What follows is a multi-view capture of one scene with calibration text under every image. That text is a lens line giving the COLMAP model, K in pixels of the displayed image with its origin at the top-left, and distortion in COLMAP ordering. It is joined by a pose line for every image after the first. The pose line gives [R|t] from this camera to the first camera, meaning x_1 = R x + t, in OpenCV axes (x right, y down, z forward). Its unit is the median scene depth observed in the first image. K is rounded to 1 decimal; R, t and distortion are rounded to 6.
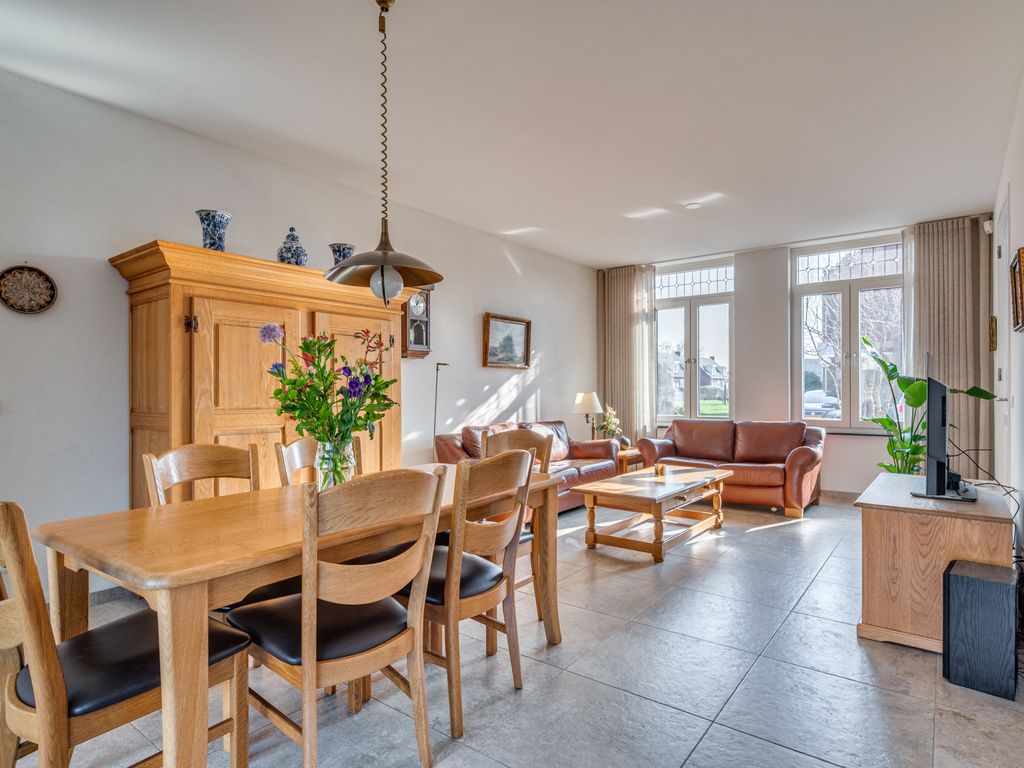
lens RADIAL K [[567.8, 0, 516.1], [0, 567.8, 388.6], [0, 0, 1]] dist [-0.000555, -0.000913]
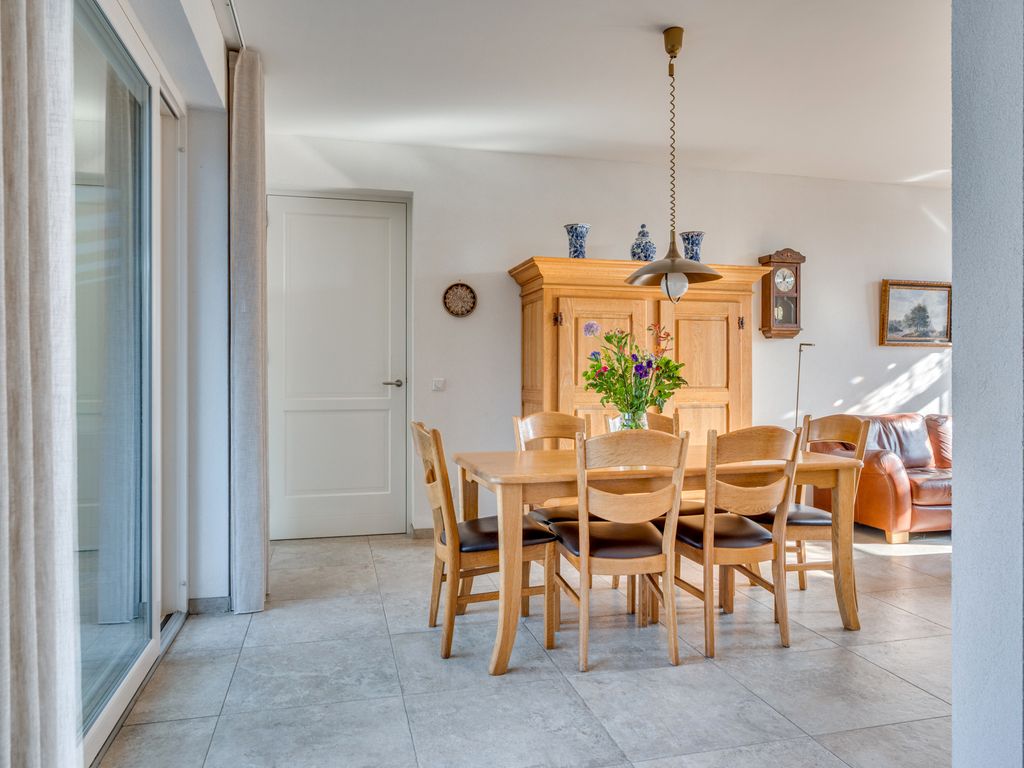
lens RADIAL K [[717.1, 0, 512.9], [0, 717.1, 372.4], [0, 0, 1]] dist [-0.003144, -0.001589]
pose [[0.783846, 0.004386, -0.620940, 0.182280], [-0.002783, 0.999990, 0.003551, -0.000803], [0.620949, -0.001055, 0.783850, -0.164967]]
